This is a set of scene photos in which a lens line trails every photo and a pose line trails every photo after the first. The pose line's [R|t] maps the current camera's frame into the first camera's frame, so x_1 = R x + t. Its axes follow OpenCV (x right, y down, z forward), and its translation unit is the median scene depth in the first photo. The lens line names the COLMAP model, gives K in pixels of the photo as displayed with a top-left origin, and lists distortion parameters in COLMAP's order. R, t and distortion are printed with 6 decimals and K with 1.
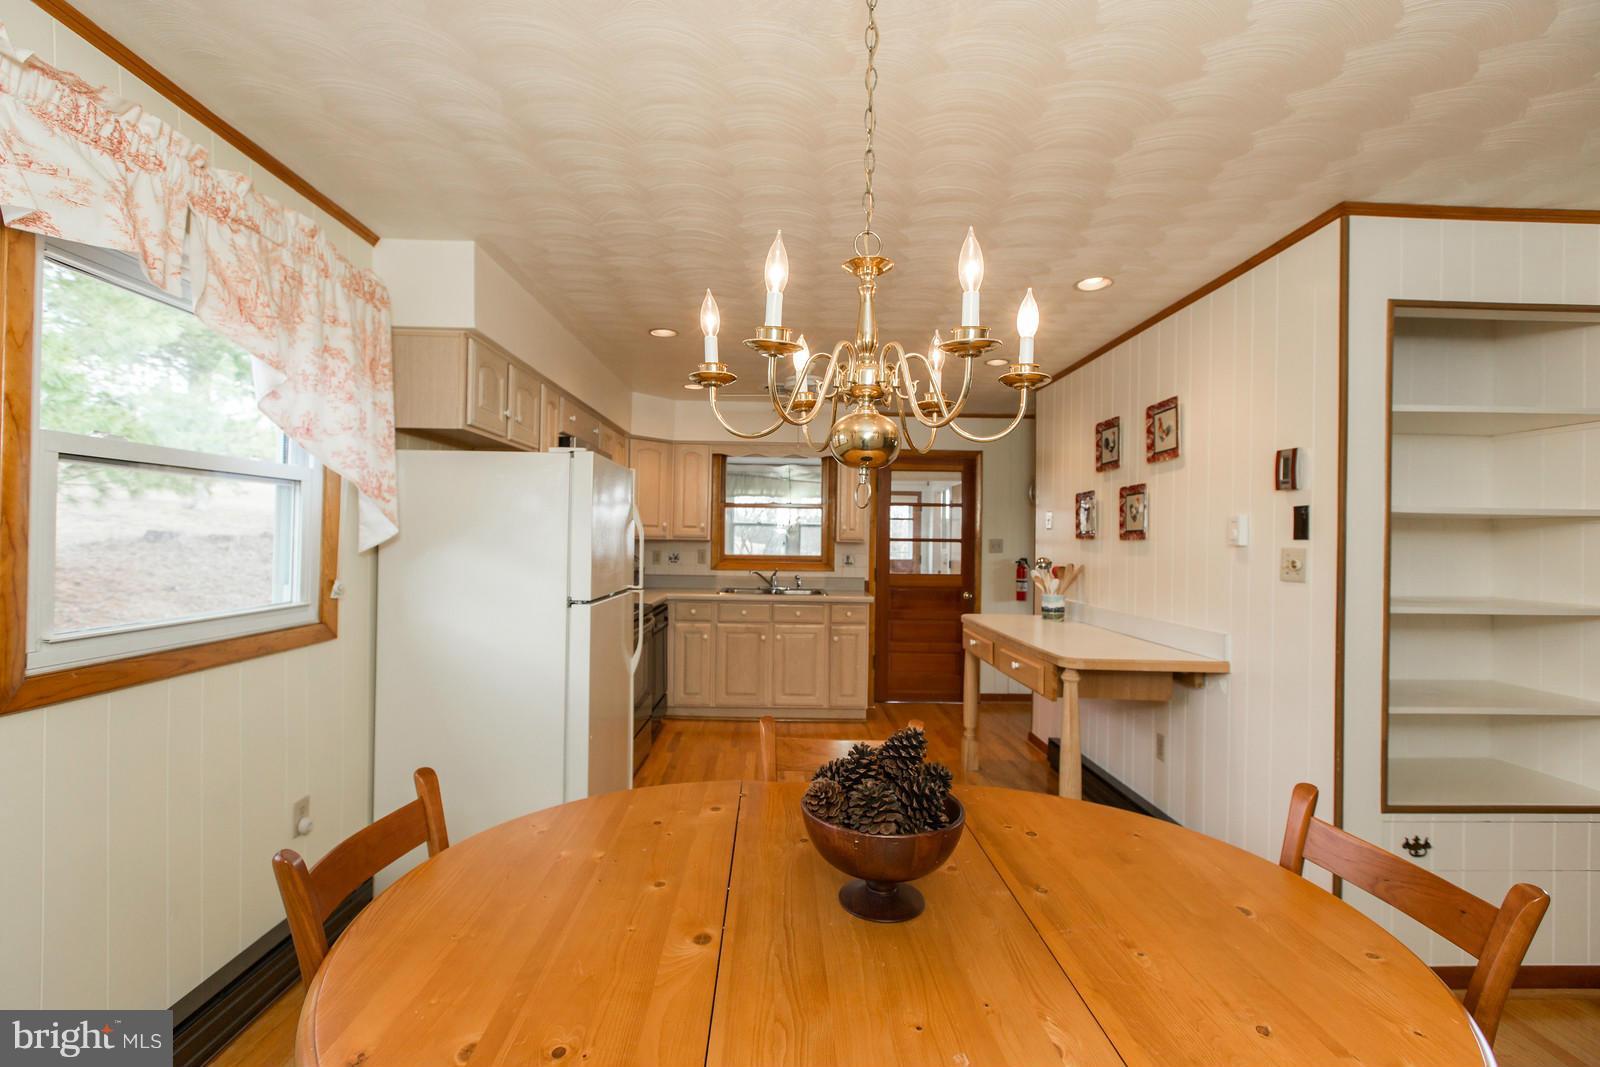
lens RADIAL K [[704.6, 0, 797.0], [0, 704.6, 535.0], [0, 0, 1]] dist [0.001893, 0.000297]
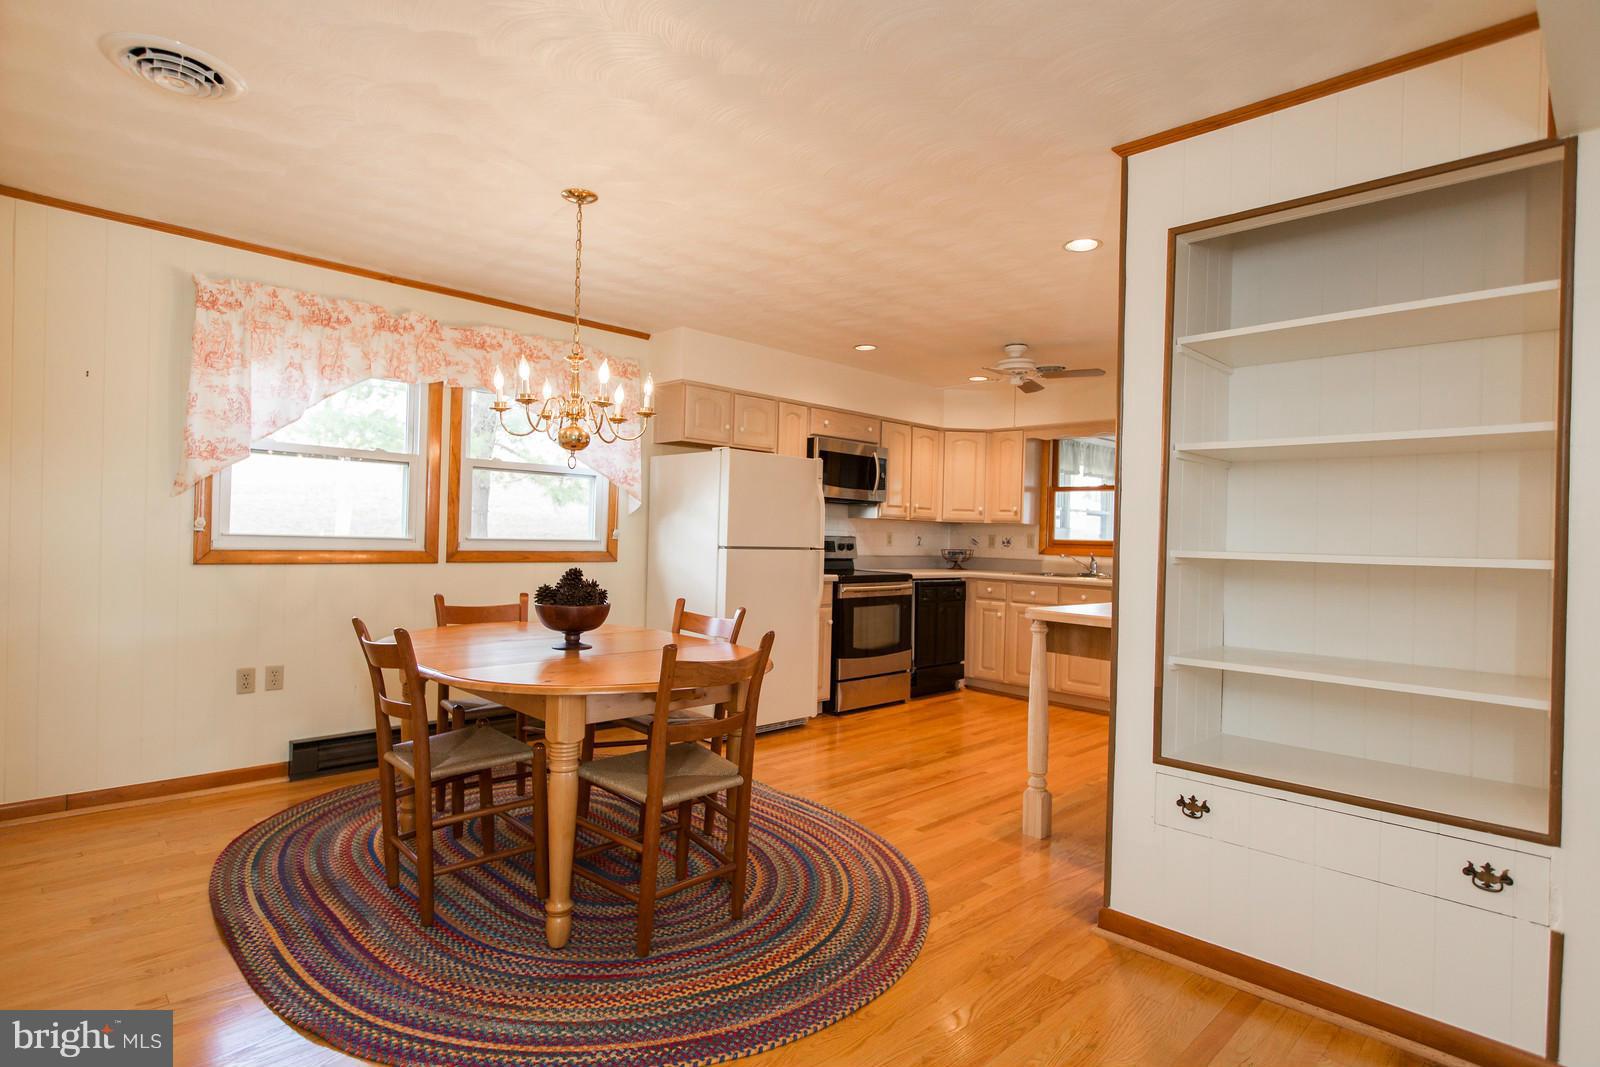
lens RADIAL K [[820.8, 0, 797.4], [0, 820.8, 535.3], [0, 0, 1]] dist [0.001364, -0.000166]
pose [[0.685620, 0.001923, -0.727957, 1.203281], [-0.012461, 0.999881, -0.009094, 0.091478], [0.727853, 0.015306, 0.685563, -0.117729]]
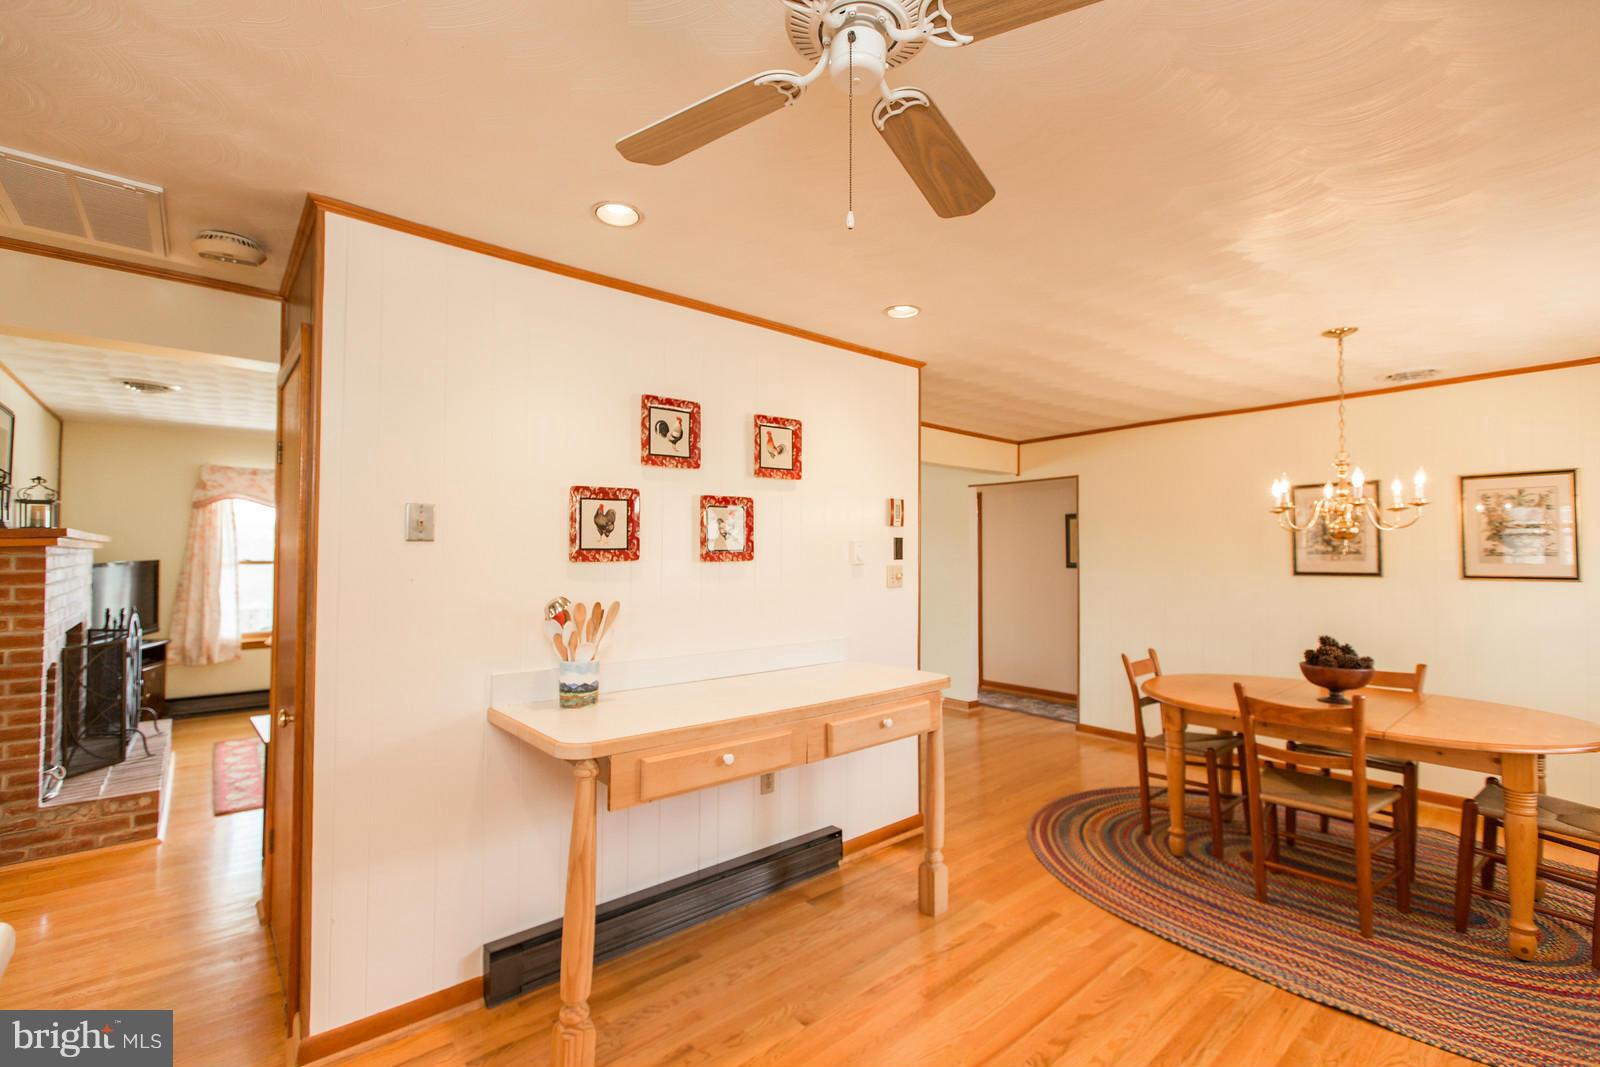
lens RADIAL K [[704.6, 0, 797.0], [0, 704.6, 535.0], [0, 0, 1]] dist [0.001893, 0.000297]
pose [[-0.630107, 0.004769, 0.776493, -0.332739], [-0.016889, 0.999660, -0.019845, -0.012306], [-0.776324, -0.025618, -0.629813, 2.114856]]
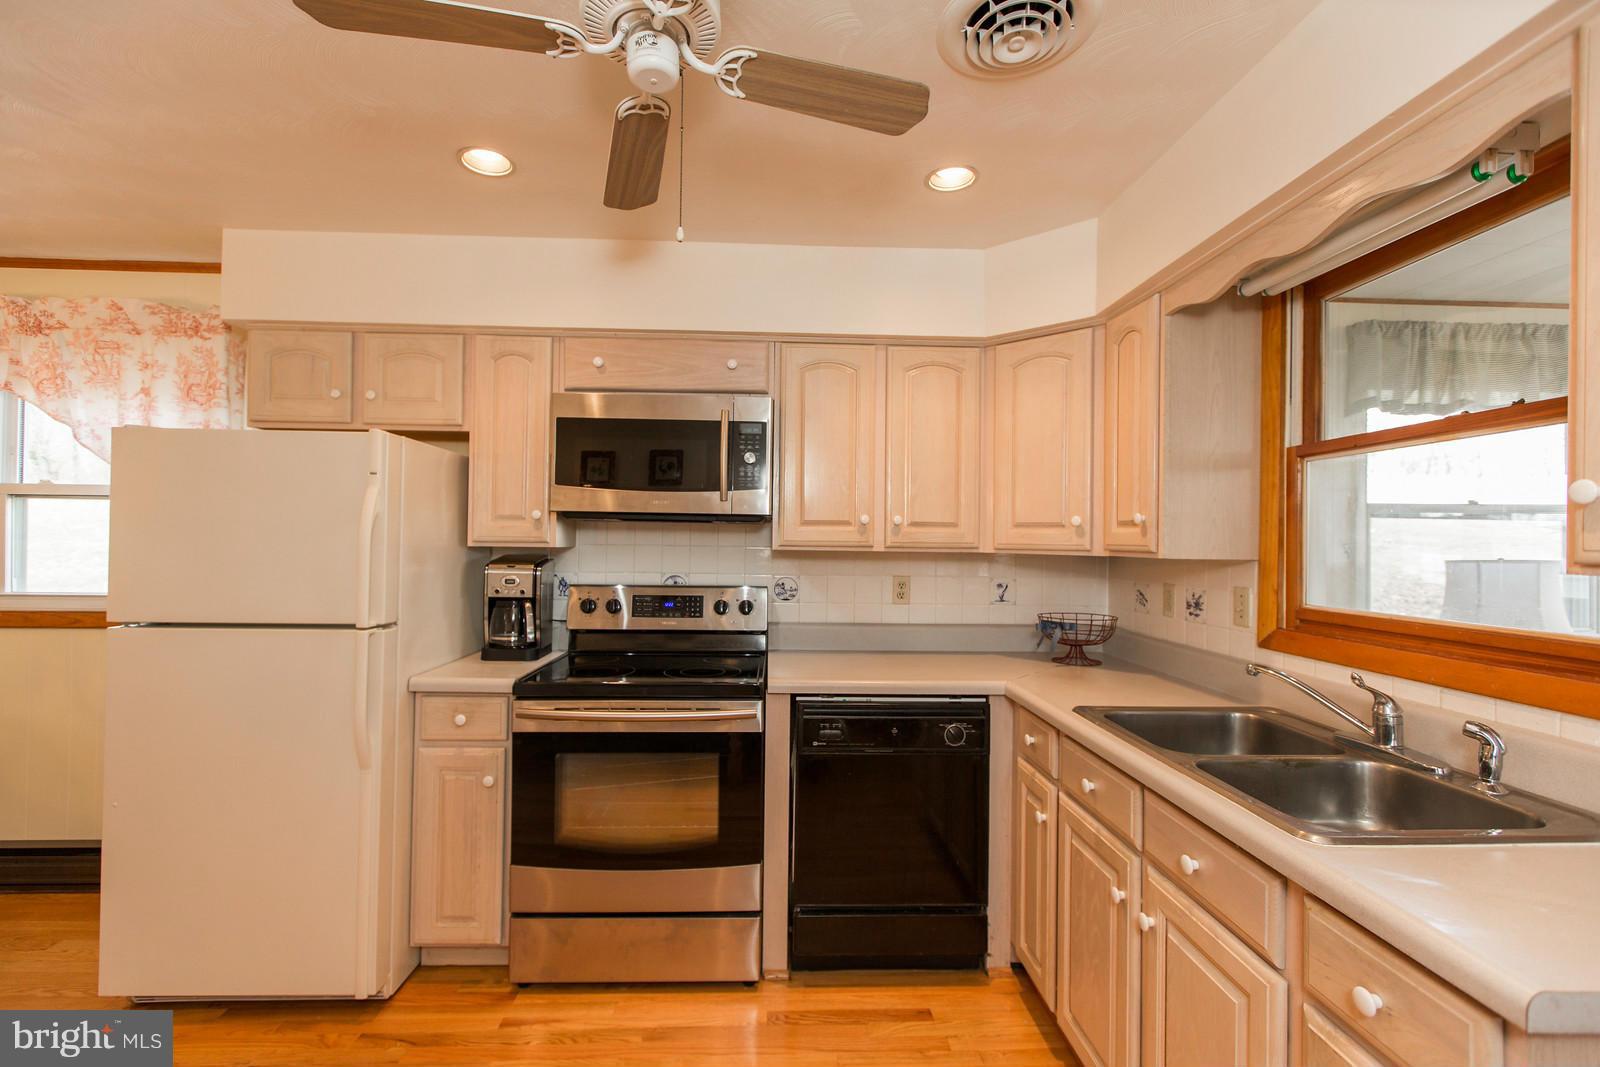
lens RADIAL K [[704.6, 0, 797.0], [0, 704.6, 535.0], [0, 0, 1]] dist [0.001893, 0.000297]
pose [[0.015168, -0.023438, -0.999610, 0.527918], [-0.008610, 0.999685, -0.023570, 0.012124], [0.999848, 0.008964, 0.014961, 1.892708]]
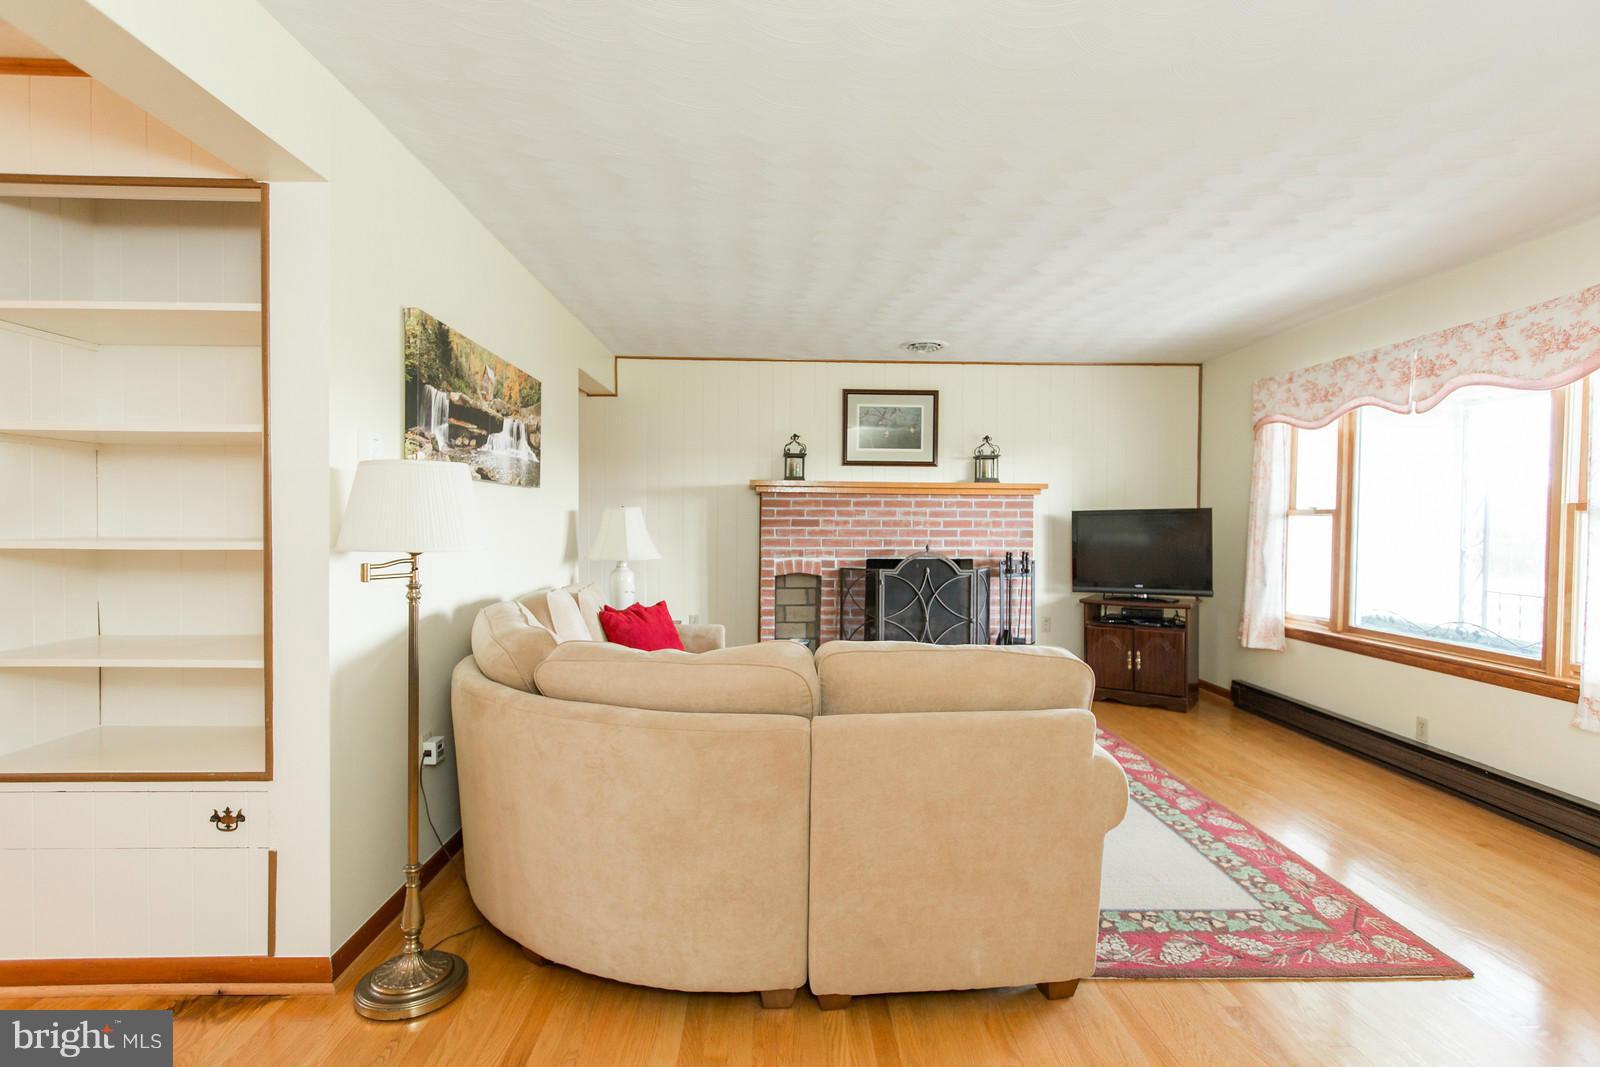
lens RADIAL K [[793.6, 0, 800.0], [0, 793.6, 533.5], [0, 0, 1]] dist [-0.001582, -0.000297]
pose [[0.999970, -0.006660, 0.003976, 1.723193], [0.006562, 0.999687, 0.024129, 0.071753], [-0.004135, -0.024102, 0.999701, 0.044935]]
